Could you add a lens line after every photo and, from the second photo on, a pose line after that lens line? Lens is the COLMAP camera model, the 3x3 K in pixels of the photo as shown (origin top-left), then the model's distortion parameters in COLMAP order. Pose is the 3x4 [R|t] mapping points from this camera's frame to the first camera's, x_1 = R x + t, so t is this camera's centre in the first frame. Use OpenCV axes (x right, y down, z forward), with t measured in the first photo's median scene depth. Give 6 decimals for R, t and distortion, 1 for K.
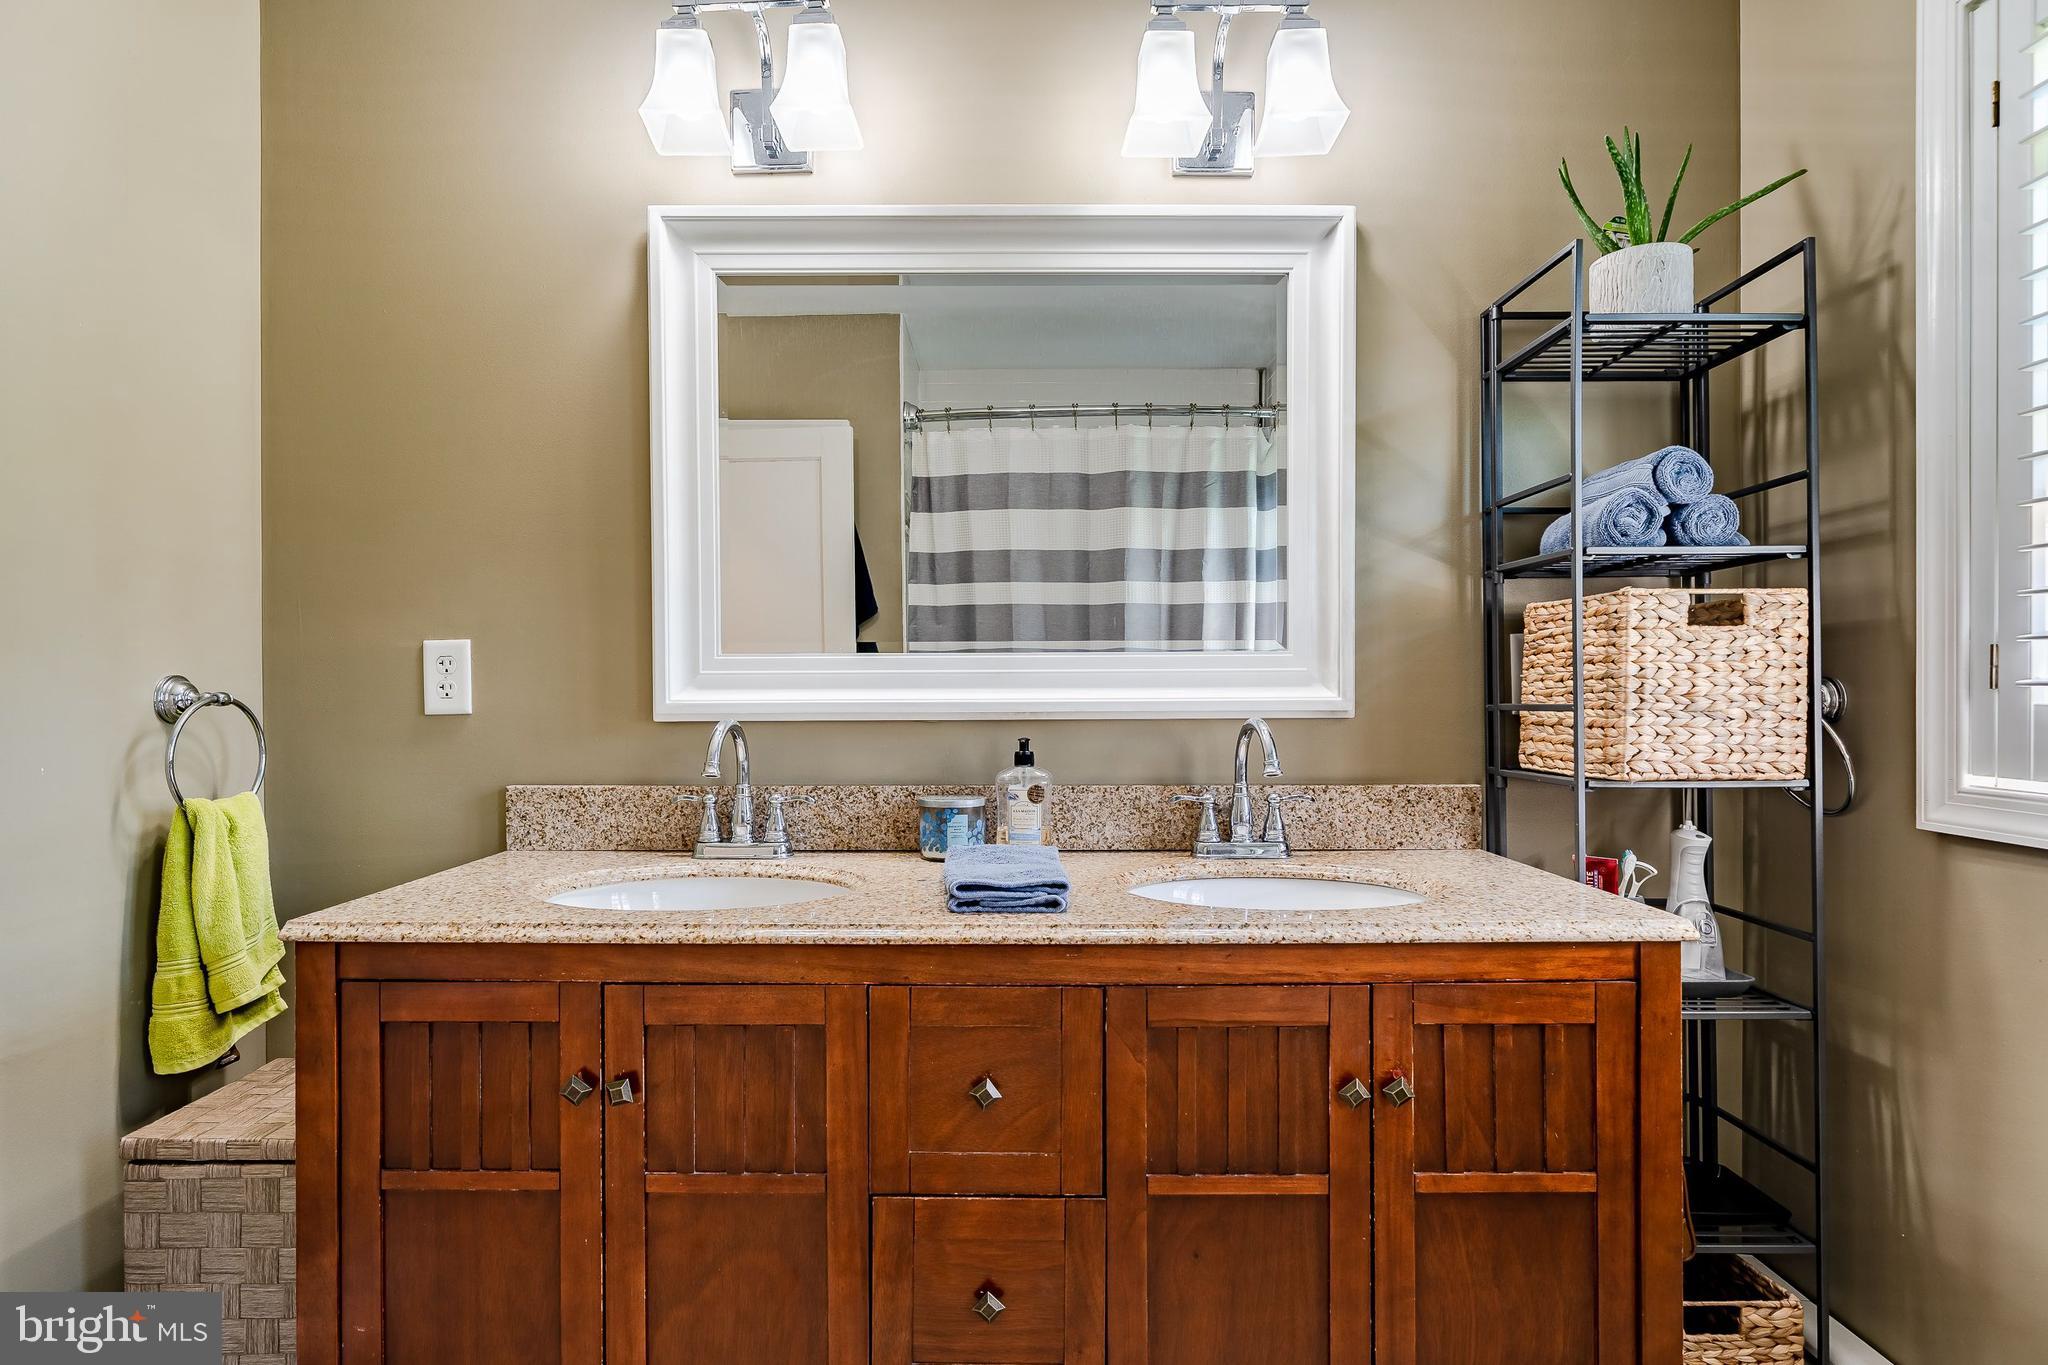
lens RADIAL K [[1073.2, 0, 1021.9], [0, 1073.2, 705.5], [0, 0, 1]] dist [-0.000618, -0.000098]
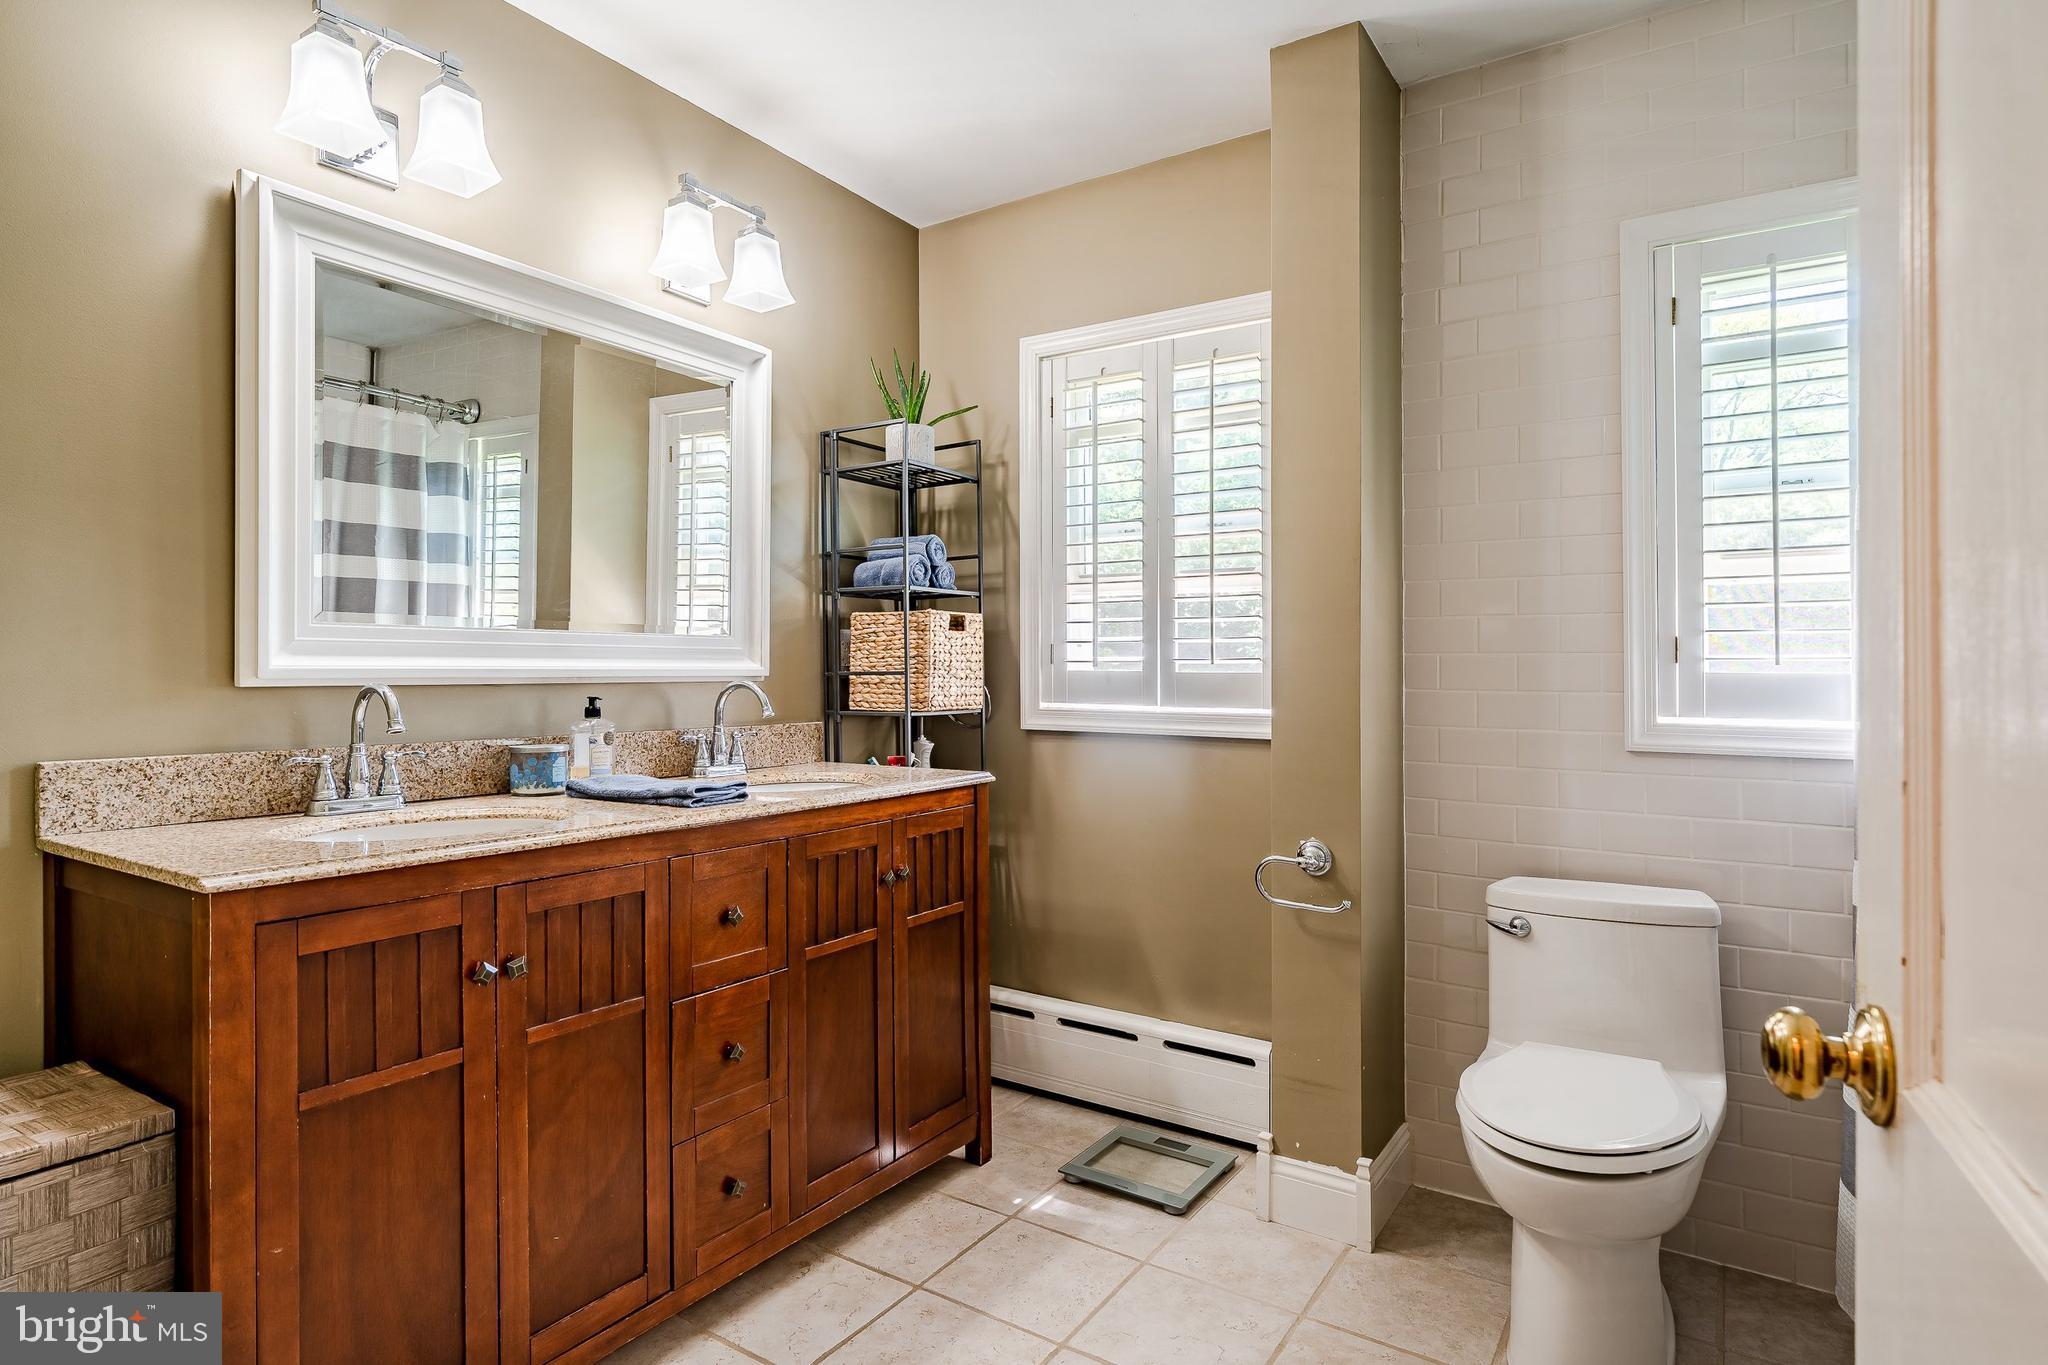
lens RADIAL K [[1081.5, 0, 1024.0], [0, 1081.5, 682.5], [0, 0, 1]] dist [-0.000239, 0.000375]
pose [[0.545543, -0.005223, 0.838066, -0.859861], [0.009203, 0.999958, 0.000241, 0.018781], [-0.838032, 0.007582, 0.545568, -0.163910]]
